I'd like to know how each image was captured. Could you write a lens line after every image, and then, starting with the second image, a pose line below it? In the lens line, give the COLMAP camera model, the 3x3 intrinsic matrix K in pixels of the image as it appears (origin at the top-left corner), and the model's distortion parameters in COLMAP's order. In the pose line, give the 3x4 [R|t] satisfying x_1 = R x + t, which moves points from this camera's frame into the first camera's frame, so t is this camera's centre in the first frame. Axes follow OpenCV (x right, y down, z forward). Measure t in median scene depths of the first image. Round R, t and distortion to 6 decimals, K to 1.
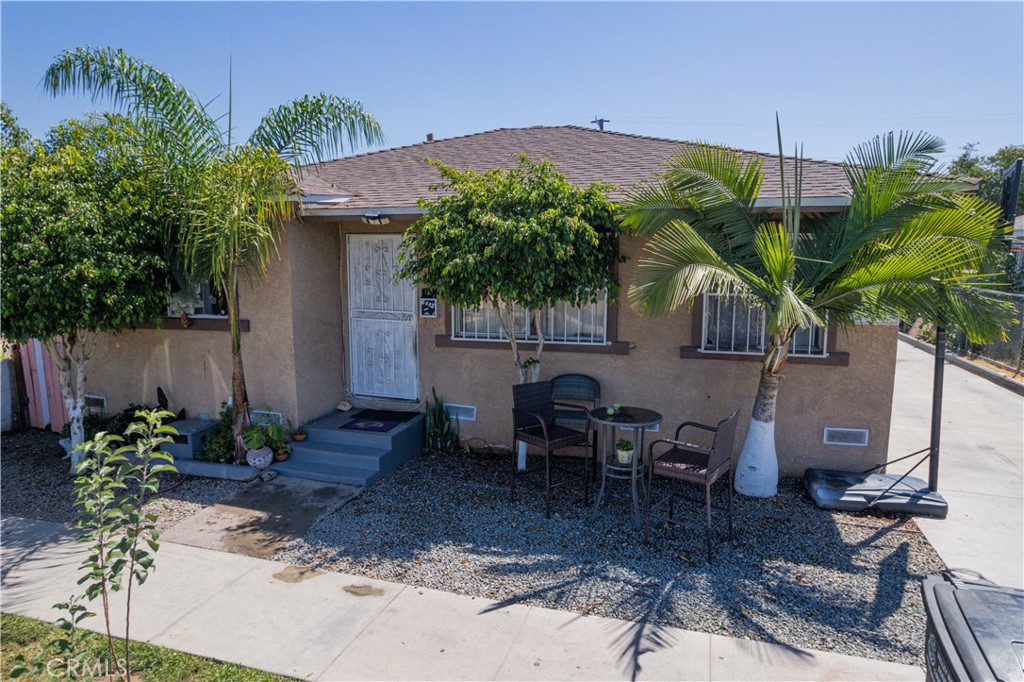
lens RADIAL K [[666.7, 0, 512.0], [0, 666.7, 341.0], [0, 0, 1]] dist [-0.069557, 0.071126]
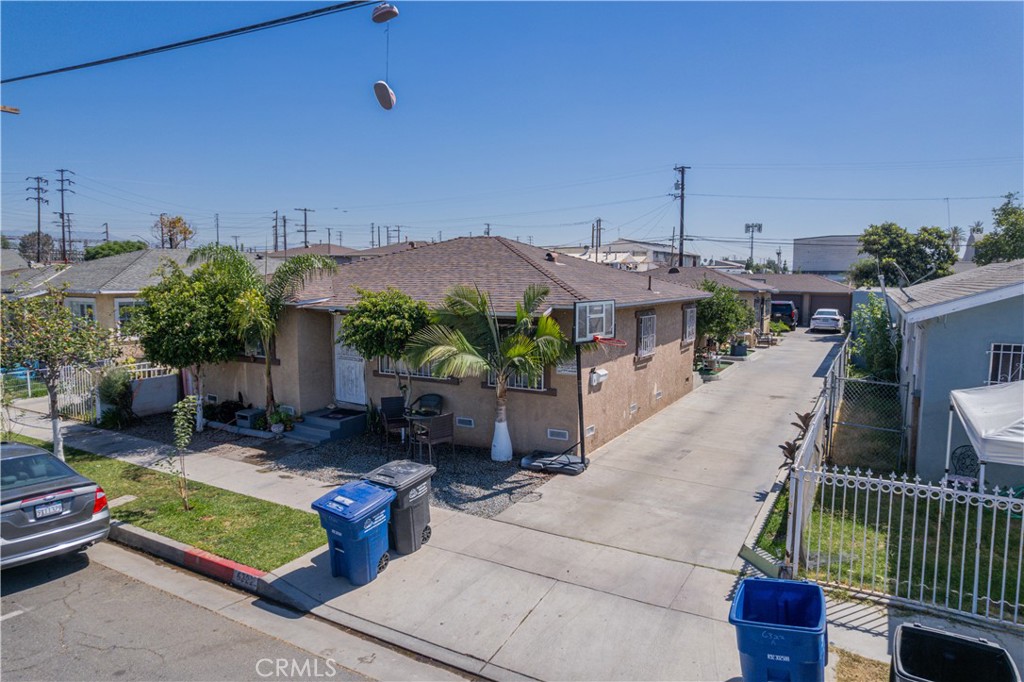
lens RADIAL K [[648.0, 0, 512.0], [0, 648.0, 341.0], [0, 0, 1]] dist [-0.056236, 0.001190]
pose [[0.976087, 0.025135, -0.215922, 0.741324], [-0.031566, 0.999153, -0.026386, -0.062246], [0.215076, 0.032571, 0.976054, -0.779892]]
